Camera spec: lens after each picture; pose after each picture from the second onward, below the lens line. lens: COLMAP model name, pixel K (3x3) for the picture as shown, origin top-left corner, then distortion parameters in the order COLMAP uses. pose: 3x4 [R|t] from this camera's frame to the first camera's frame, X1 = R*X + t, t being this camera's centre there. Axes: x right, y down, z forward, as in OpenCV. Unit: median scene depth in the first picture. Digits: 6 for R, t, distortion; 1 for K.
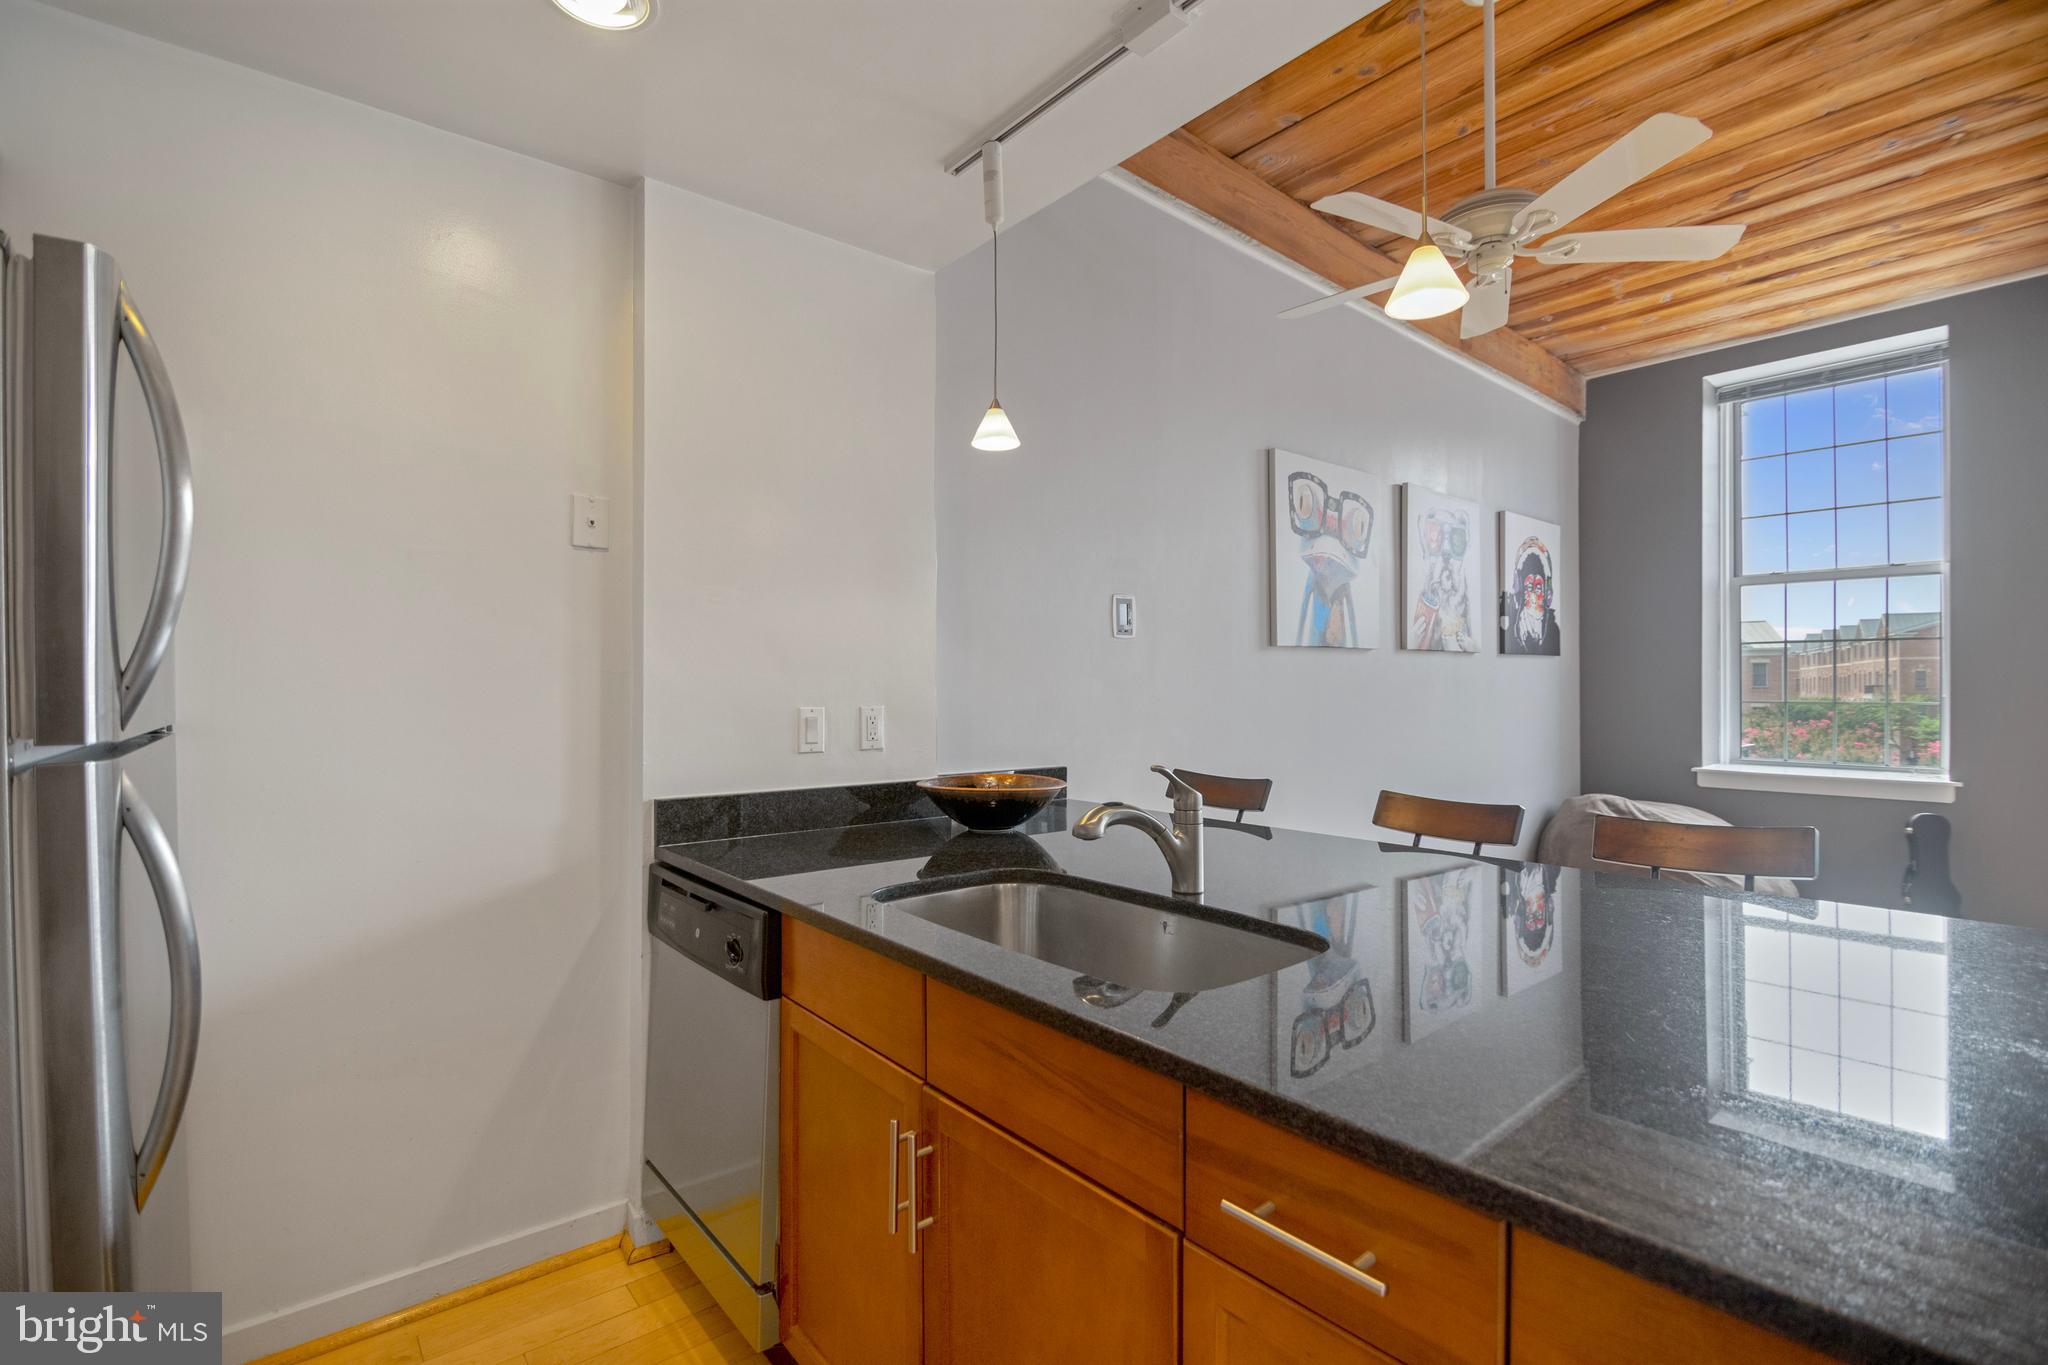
lens RADIAL K [[921.1, 0, 1025.8], [0, 921.1, 675.1], [0, 0, 1]] dist [-0.010380, -0.003198]
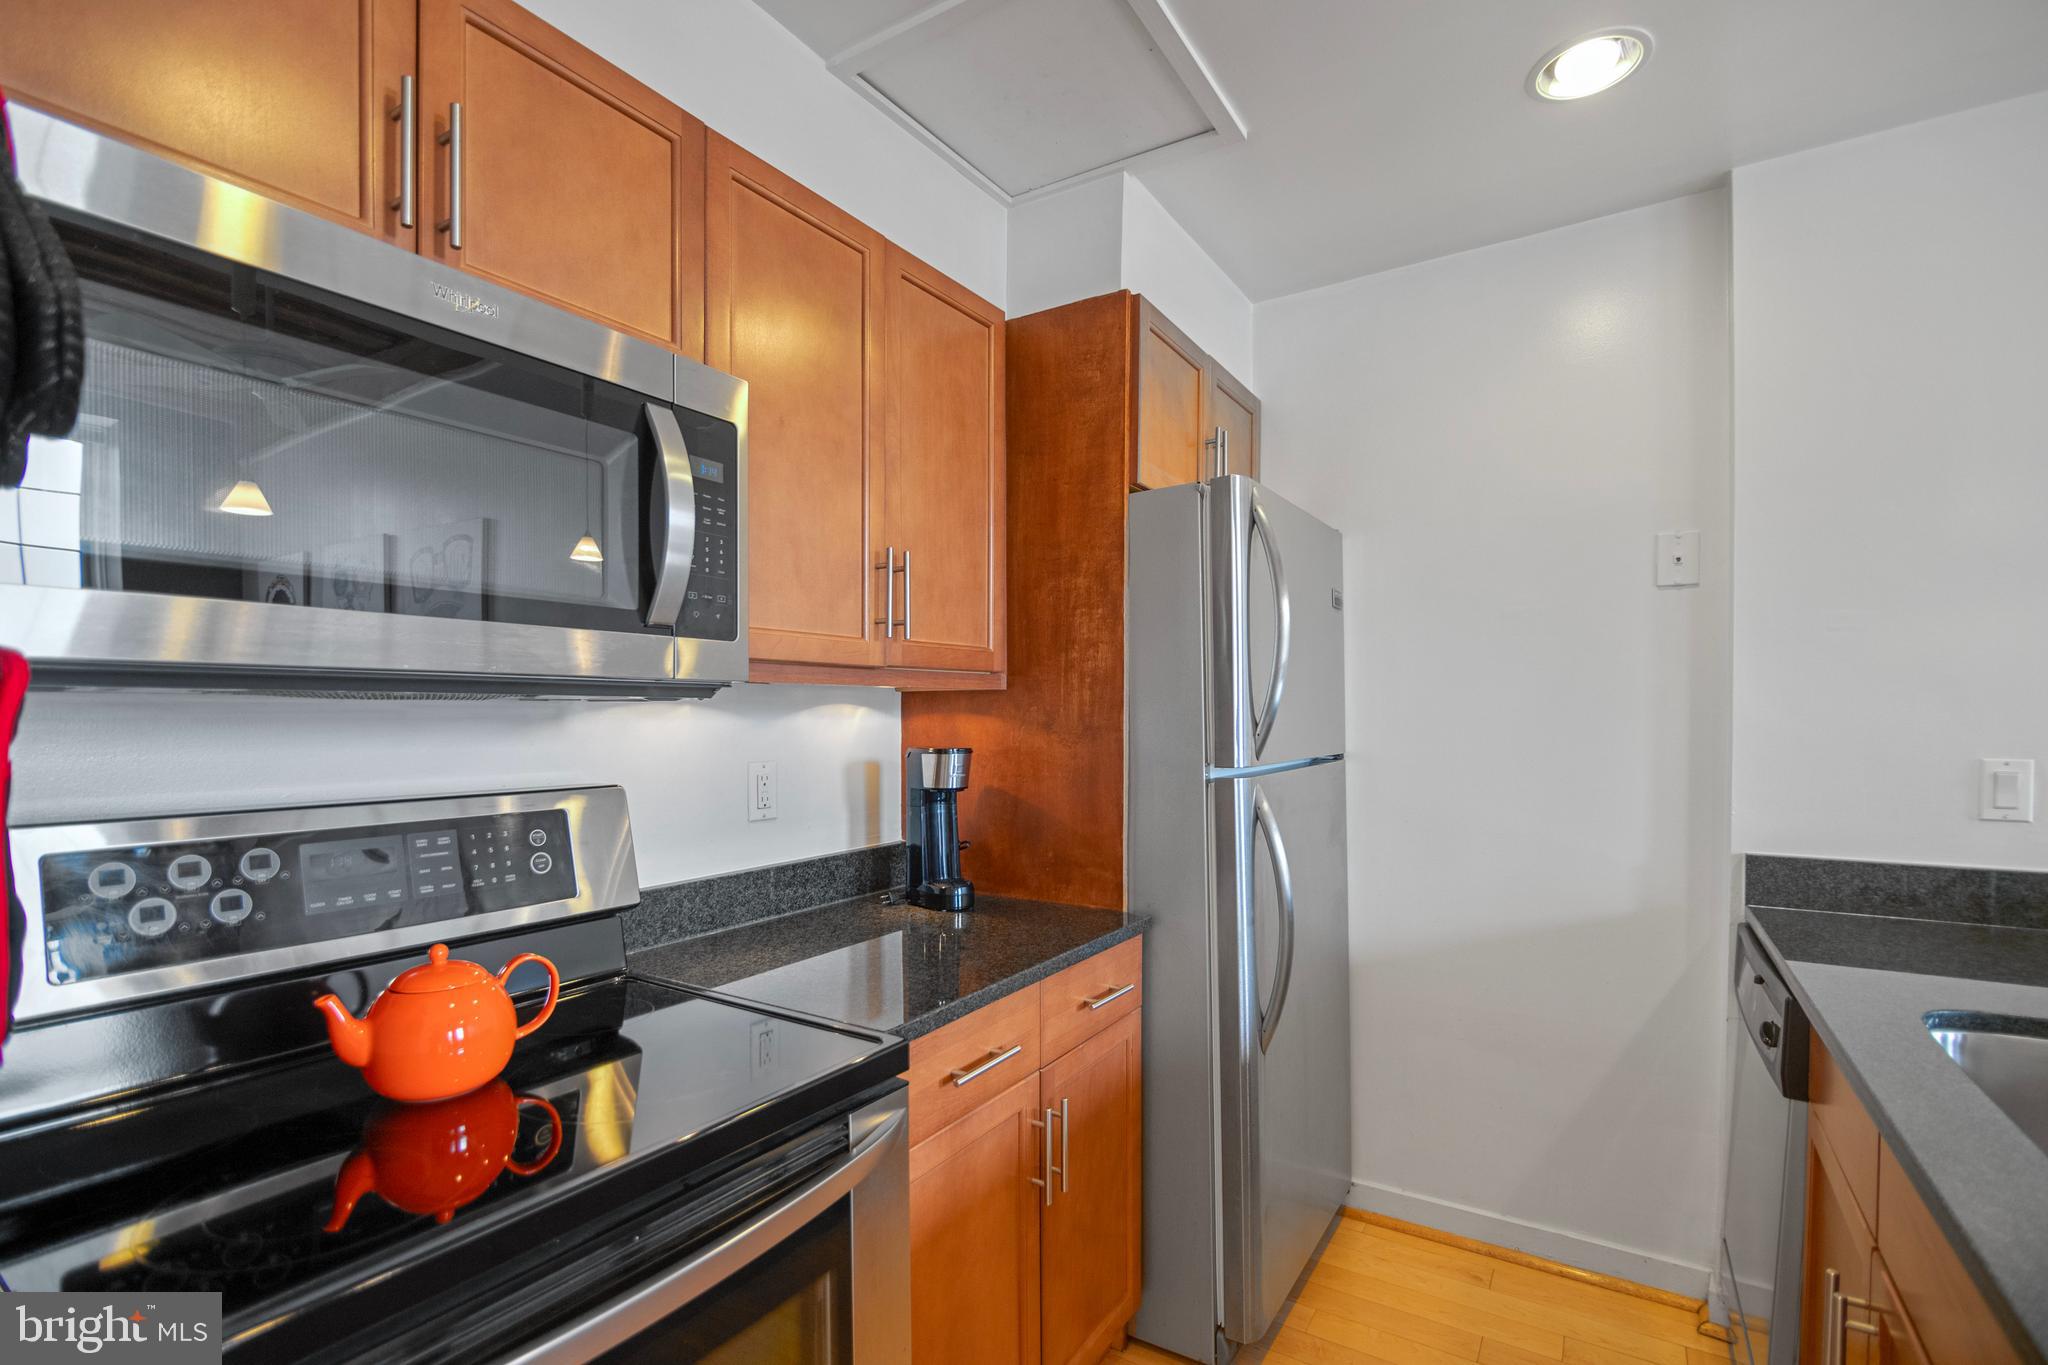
lens RADIAL K [[921.1, 0, 1014.9], [0, 921.1, 721.5], [0, 0, 1]] dist [-0.010380, -0.003198]
pose [[0.301130, 0.006884, -0.953558, 0.225258], [0.017462, 0.999766, 0.012732, -0.018572], [0.953423, -0.020485, 0.300940, 0.037391]]
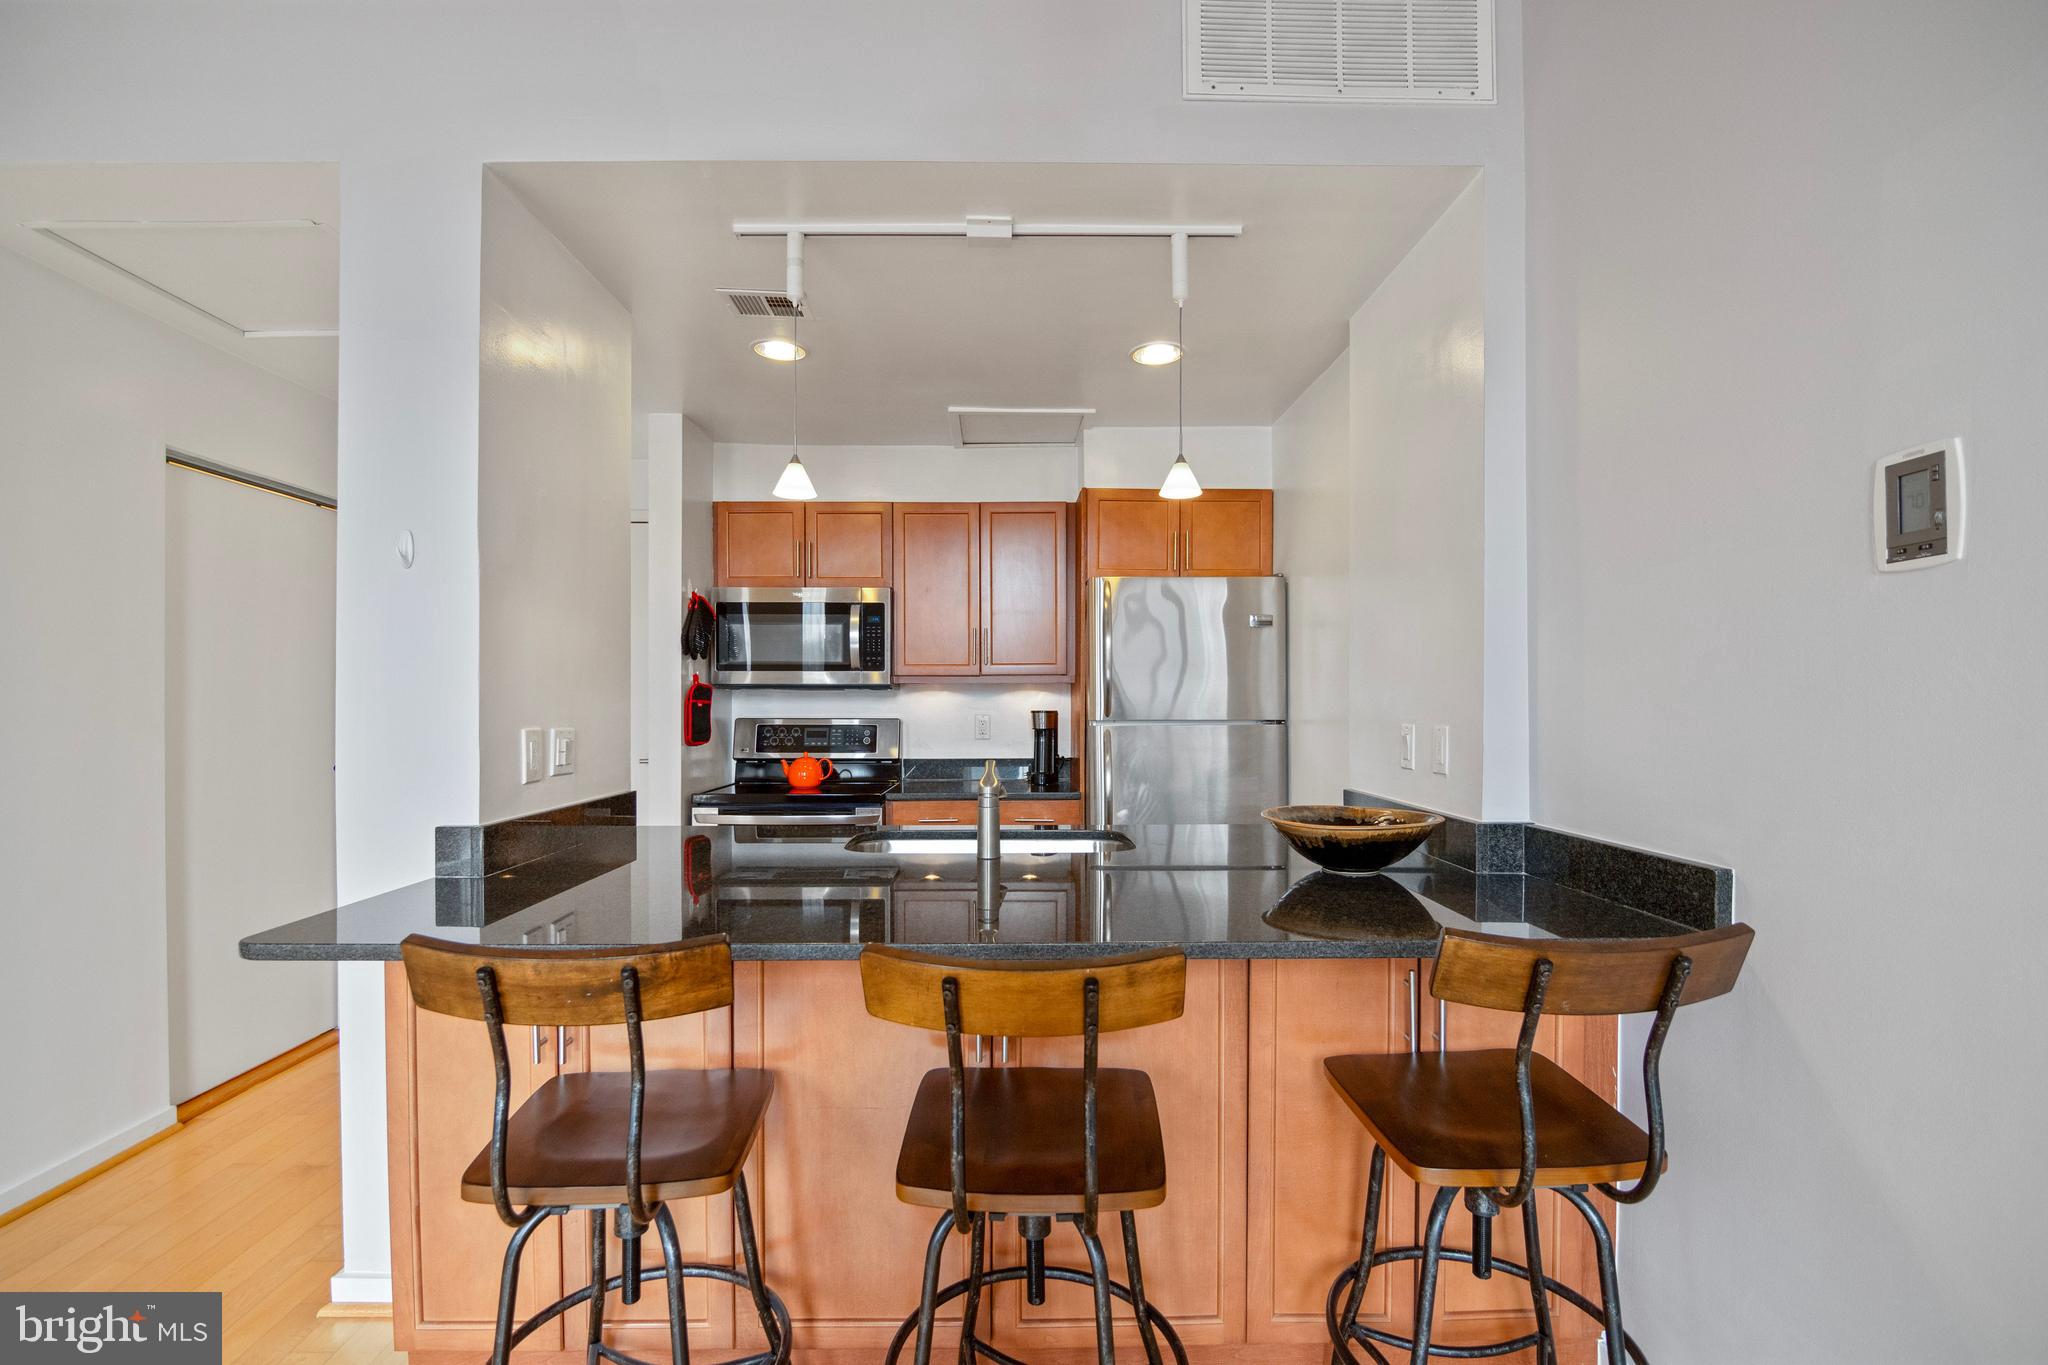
lens RADIAL K [[921.1, 0, 1018.7], [0, 921.1, 706.0], [0, 0, 1]] dist [-0.010380, -0.003198]
pose [[-0.625623, 0.004550, -0.780112, 0.865242], [0.012765, 0.999909, -0.004405, 0.014490], [0.780021, -0.012714, -0.625624, 1.362840]]
